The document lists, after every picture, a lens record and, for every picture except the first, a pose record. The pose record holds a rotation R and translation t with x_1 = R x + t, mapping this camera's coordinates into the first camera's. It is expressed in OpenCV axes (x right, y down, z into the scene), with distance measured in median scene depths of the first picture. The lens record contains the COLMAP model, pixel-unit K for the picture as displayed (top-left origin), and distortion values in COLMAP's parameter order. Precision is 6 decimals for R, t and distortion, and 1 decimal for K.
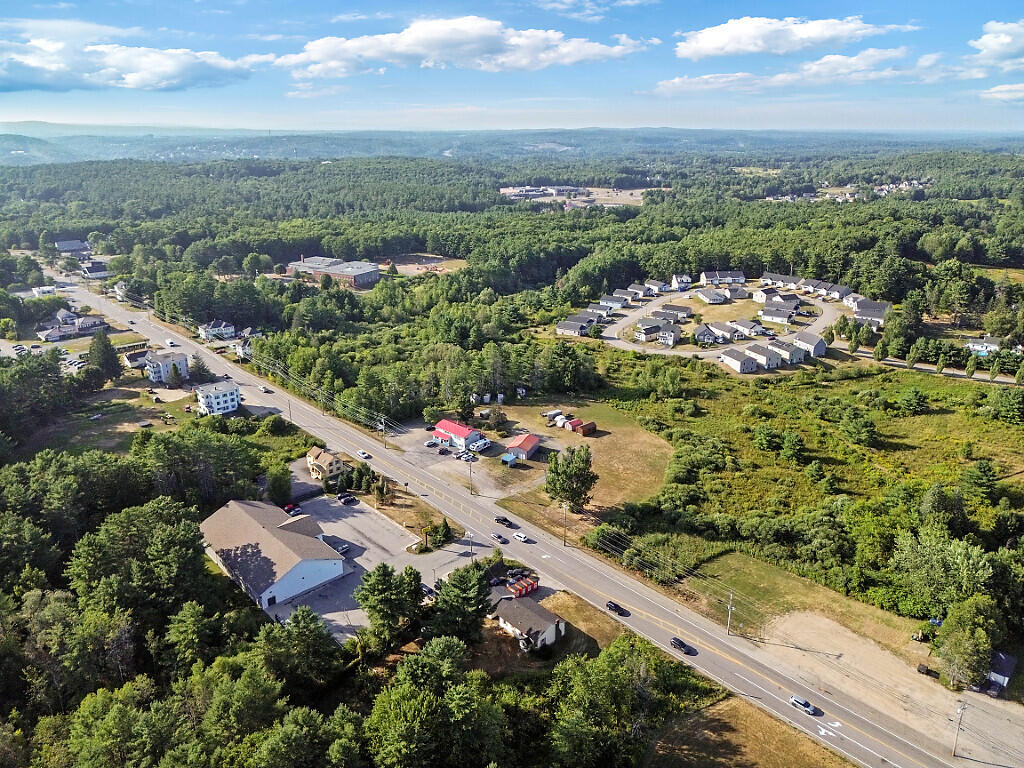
lens RADIAL K [[711.0, 0, 510.4], [0, 711.0, 367.8], [0, 0, 1]] dist [0.071416, -0.079309]
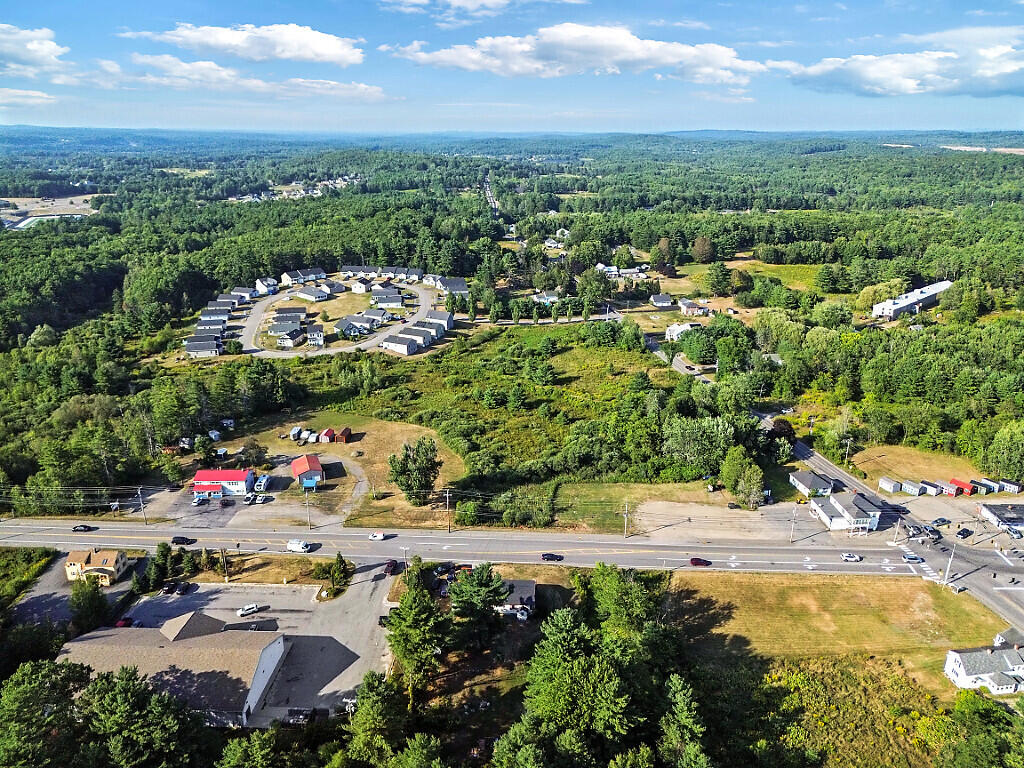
lens RADIAL K [[711.0, 0, 510.4], [0, 711.0, 367.8], [0, 0, 1]] dist [0.071416, -0.079309]
pose [[0.730070, -0.215486, 0.648508, -0.265509], [0.215149, 0.973202, 0.081168, -0.027438], [-0.648620, 0.080268, 0.756868, 0.075324]]
